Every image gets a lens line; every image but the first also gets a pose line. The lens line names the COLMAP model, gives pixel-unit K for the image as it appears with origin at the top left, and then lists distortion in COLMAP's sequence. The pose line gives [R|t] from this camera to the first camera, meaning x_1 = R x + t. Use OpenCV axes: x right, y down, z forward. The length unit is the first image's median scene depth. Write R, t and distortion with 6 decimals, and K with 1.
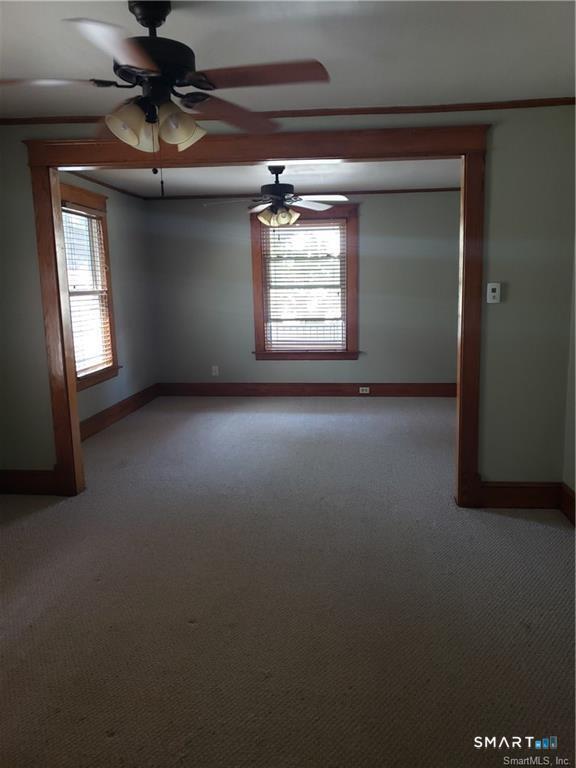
lens RADIAL K [[608.4, 0, 288.0], [0, 608.4, 384.0], [0, 0, 1]] dist [0.085295, -0.128618]
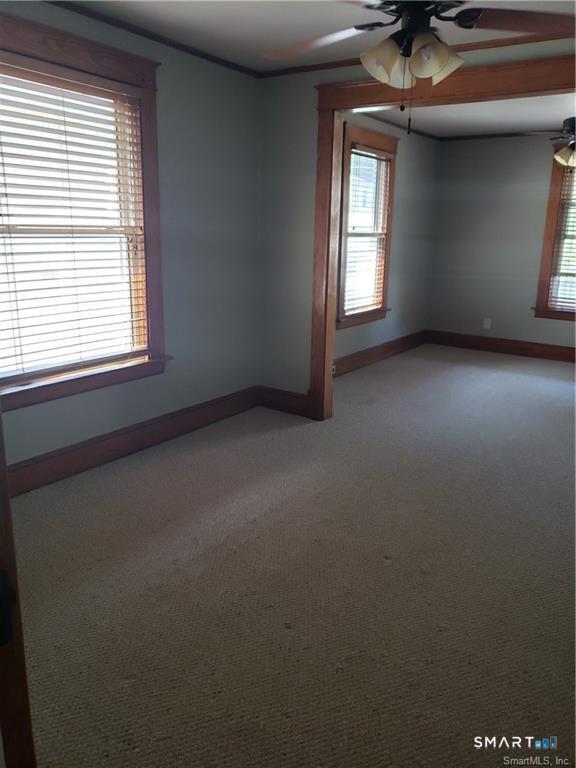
lens RADIAL K [[608.4, 0, 288.0], [0, 608.4, 384.0], [0, 0, 1]] dist [0.085295, -0.128618]
pose [[0.871999, 0.160324, -0.462508, 0.075983], [-0.121511, 0.986165, 0.112752, 0.000399], [0.474187, -0.042119, 0.879416, 0.012984]]
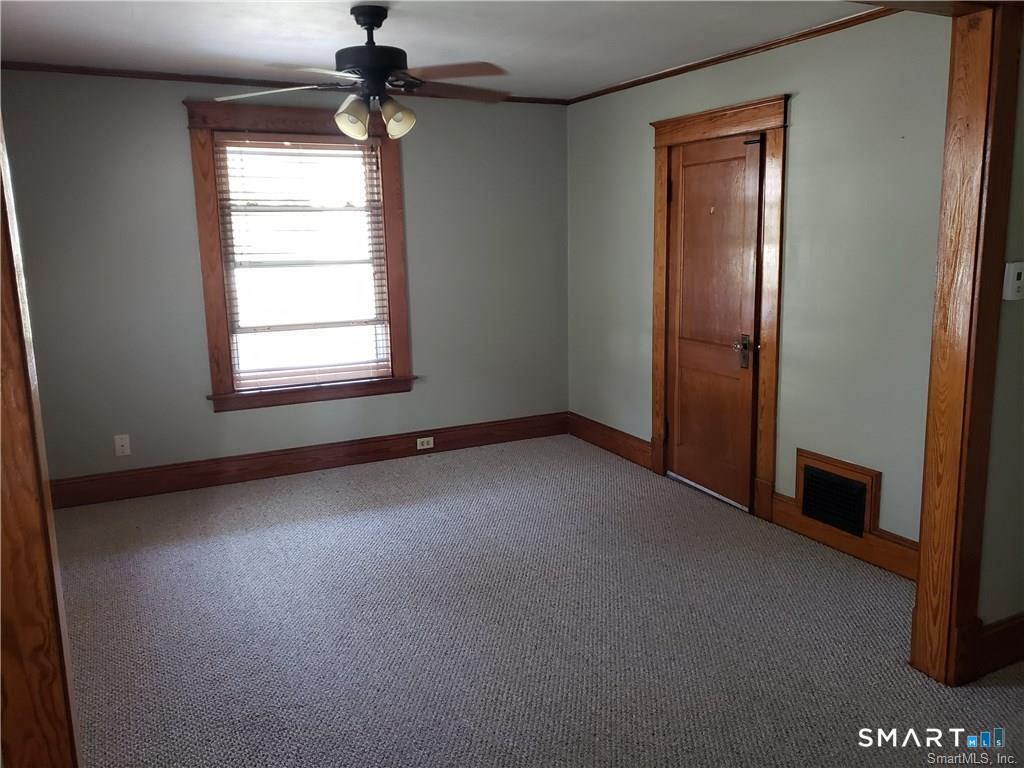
lens RADIAL K [[811.2, 0, 512.0], [0, 811.2, 384.0], [0, 0, 1]] dist [0.085295, -0.128618]
pose [[0.828414, -0.099729, 0.551166, -0.244921], [0.095756, 0.994751, 0.036069, -0.071341], [-0.551870, 0.022897, 0.833616, 0.354741]]
